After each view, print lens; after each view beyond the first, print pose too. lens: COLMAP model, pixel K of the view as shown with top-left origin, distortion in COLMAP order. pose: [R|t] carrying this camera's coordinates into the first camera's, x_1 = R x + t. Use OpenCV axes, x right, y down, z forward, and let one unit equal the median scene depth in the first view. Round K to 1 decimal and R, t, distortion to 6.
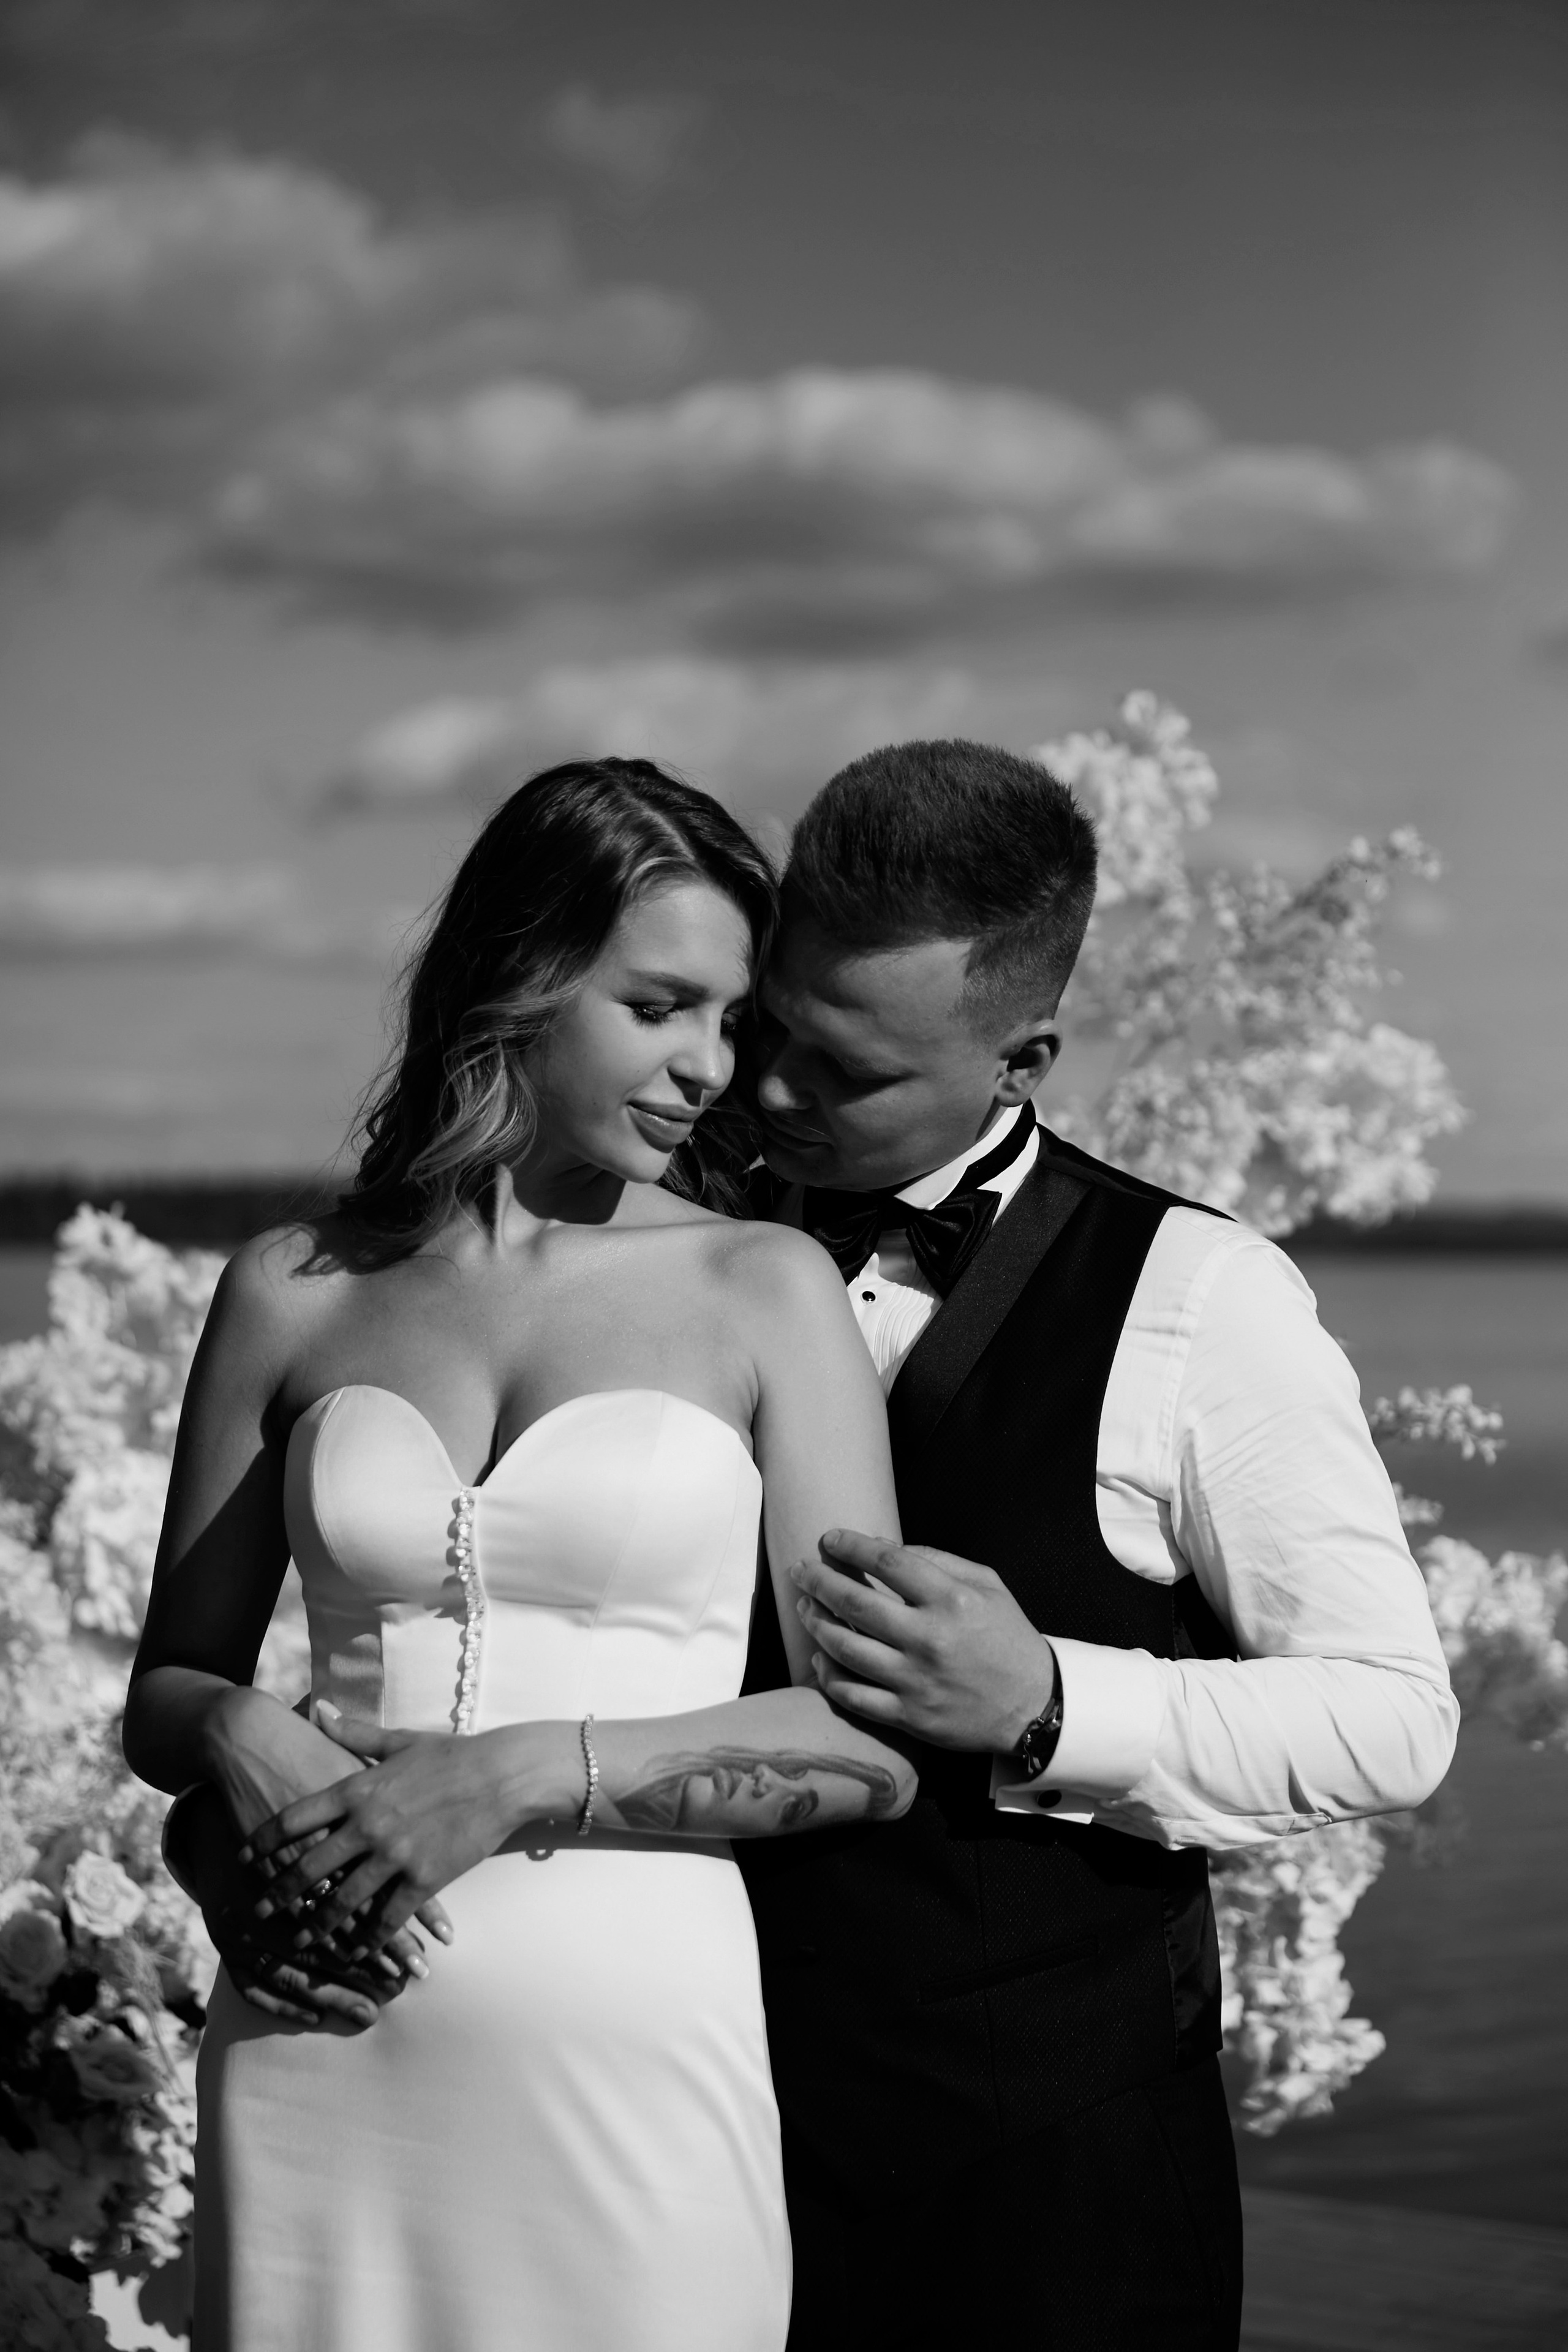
lens RADIAL K [[4768.0, 0, 770.4], [0, 4768.0, 1188.3], [0, 0, 1]] dist [-0.029370, 0.000000]
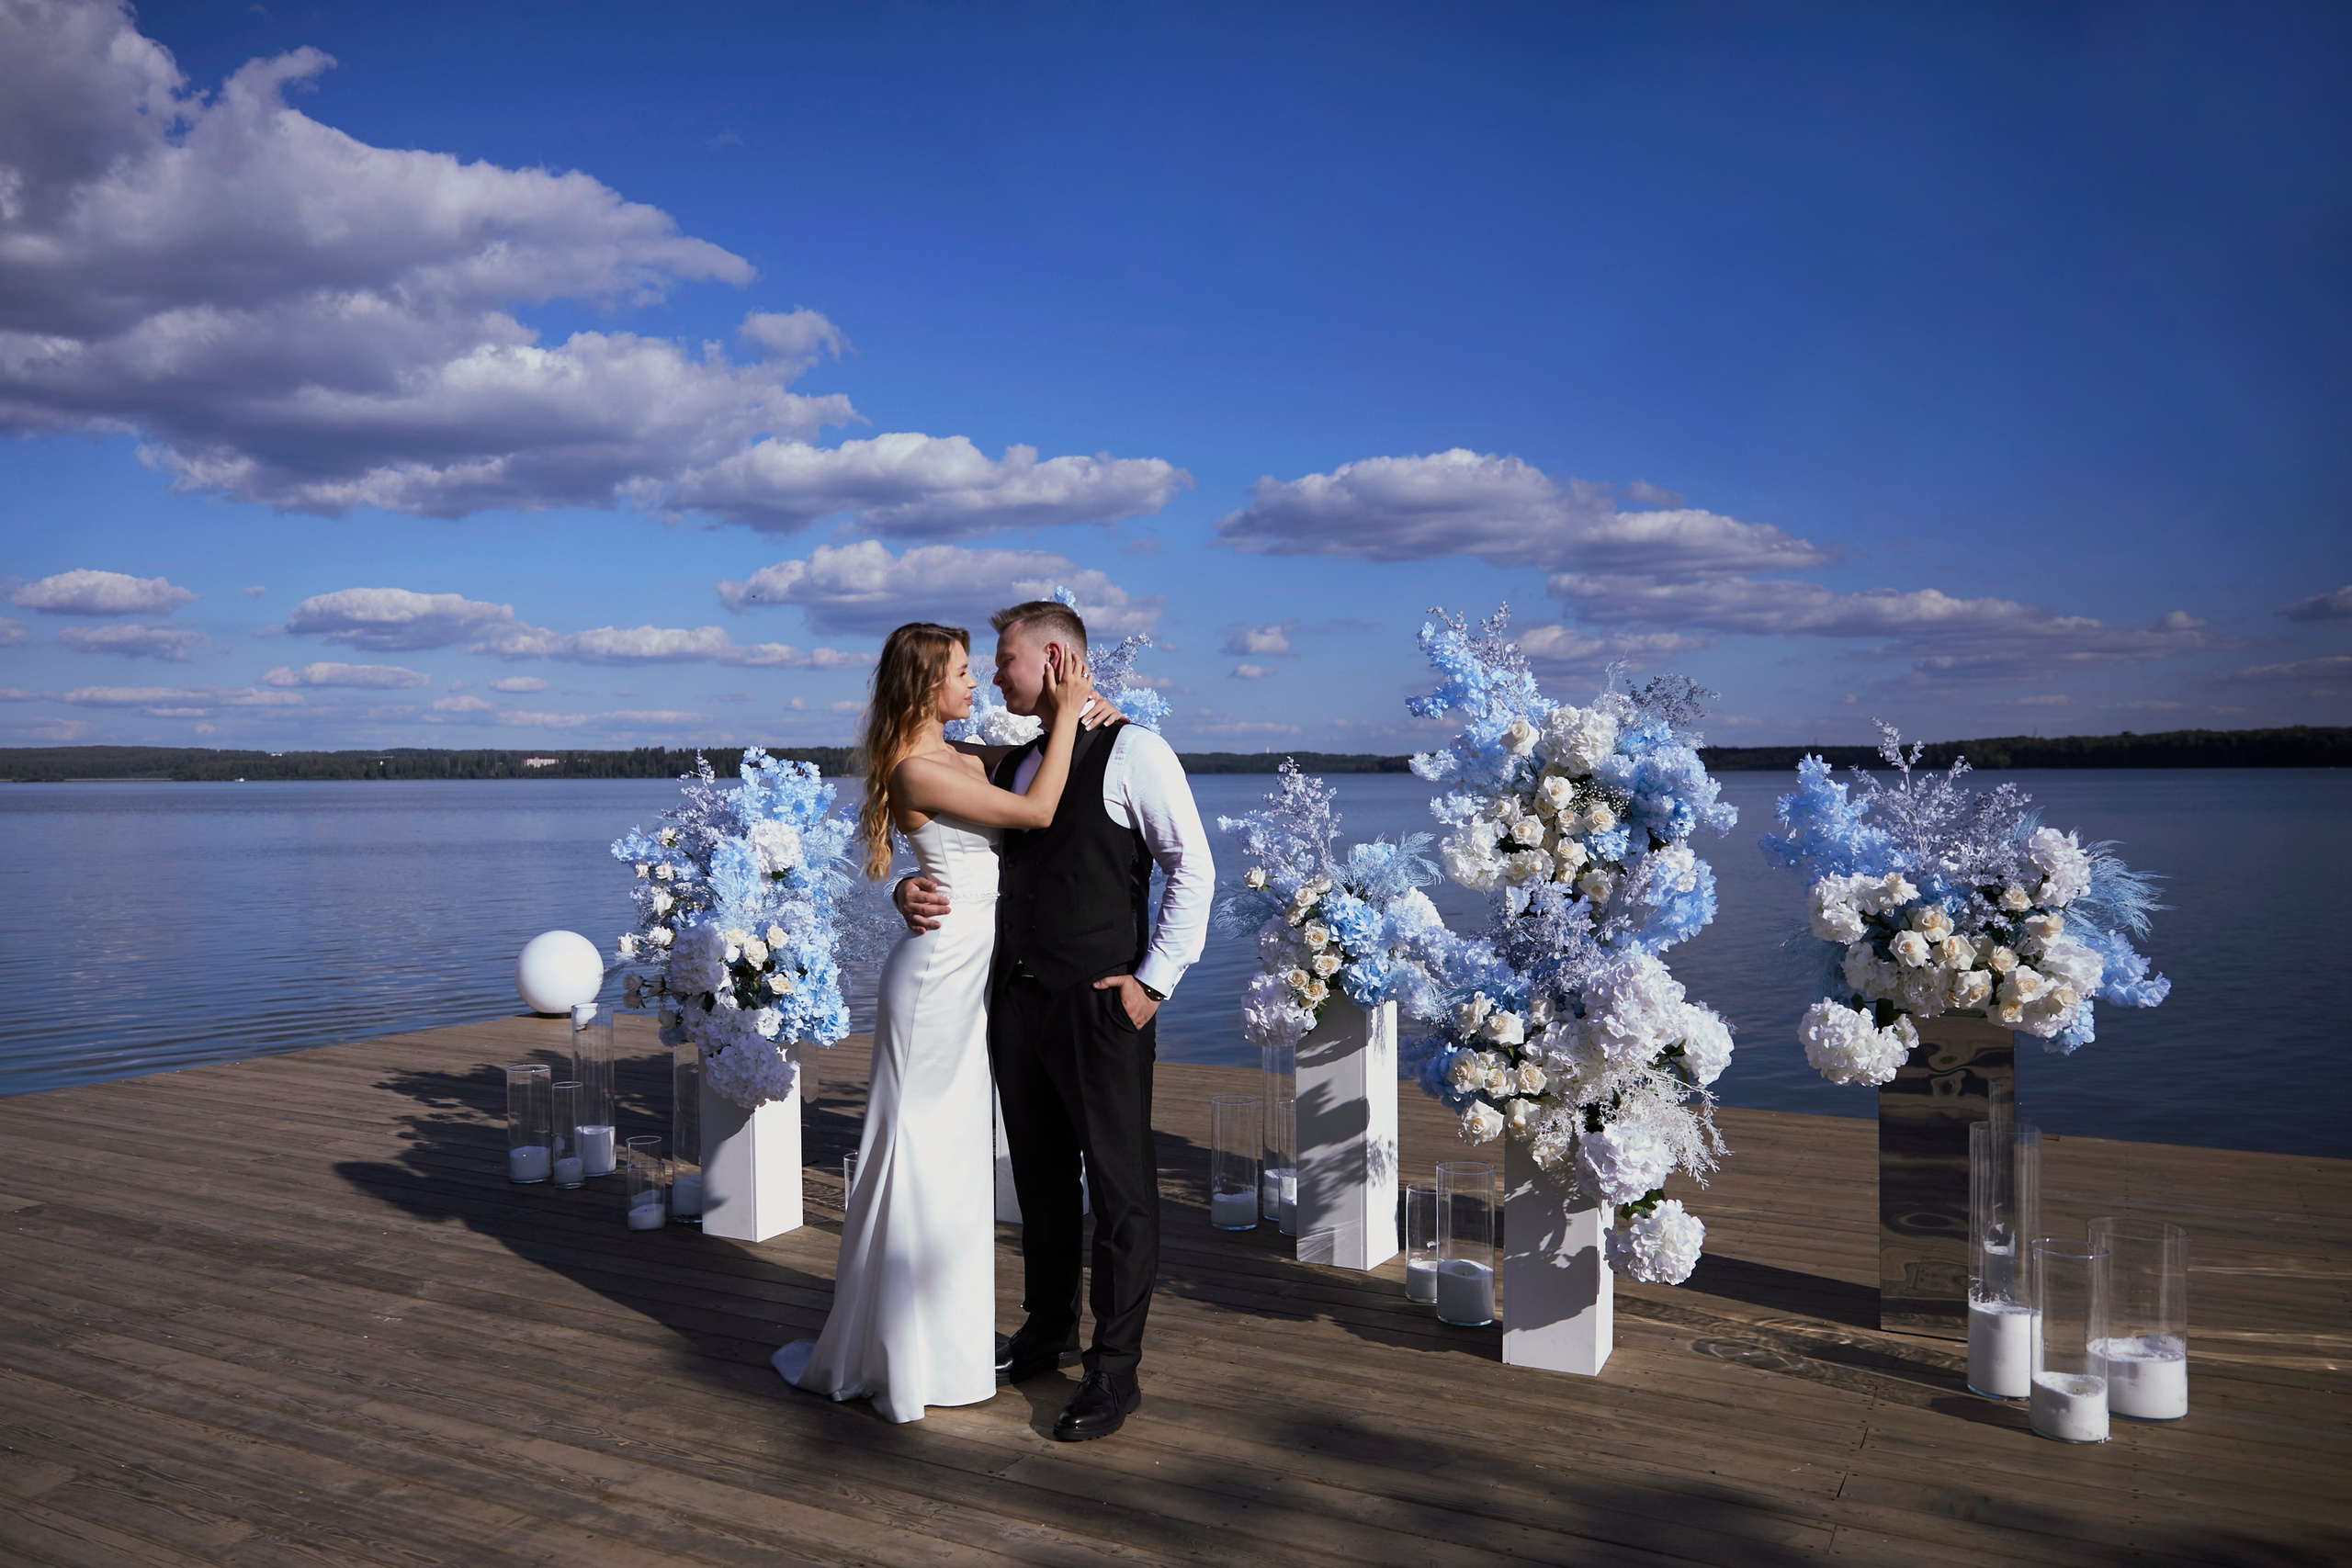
lens RADIAL K [[1859.0, 0, 1097.5], [0, 1859.0, 813.5], [0, 0, 1]] dist [0.006288, -0.005304]
pose [[0.995873, -0.015505, 0.089420, -0.020640], [0.012476, 0.999332, 0.034341, 0.009542], [-0.089893, -0.033084, 0.995402, -0.325778]]
